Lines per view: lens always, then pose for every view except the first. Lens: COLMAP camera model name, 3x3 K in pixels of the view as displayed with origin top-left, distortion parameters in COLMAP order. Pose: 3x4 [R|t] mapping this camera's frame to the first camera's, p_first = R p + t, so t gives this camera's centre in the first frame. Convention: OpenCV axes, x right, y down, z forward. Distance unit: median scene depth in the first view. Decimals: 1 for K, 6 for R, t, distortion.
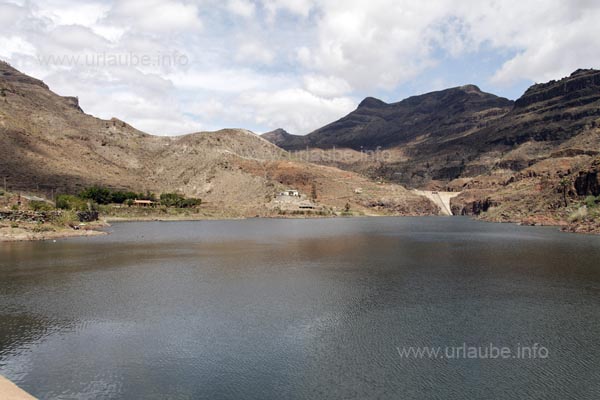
lens RADIAL K [[461.1, 0, 300.5], [0, 461.1, 201.8], [0, 0, 1]] dist [0.000668, 0.012370]
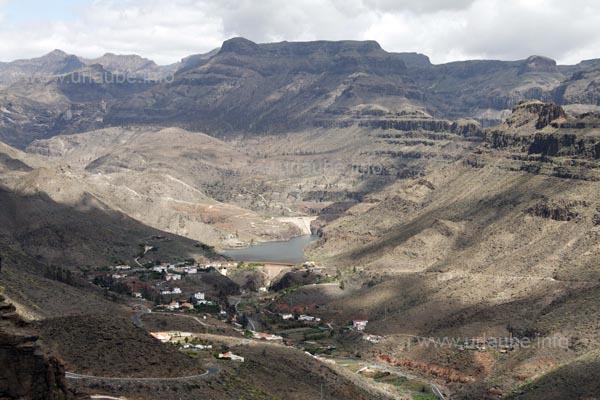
lens RADIAL K [[981.8, 0, 299.8], [0, 981.8, 200.0], [0, 0, 1]] dist [-0.007496, 0.000000]
pose [[0.974193, -0.009930, 0.225500, -0.317389], [-0.002255, 0.998554, 0.053715, -0.187938], [-0.225707, -0.052838, 0.972761, -1.559405]]
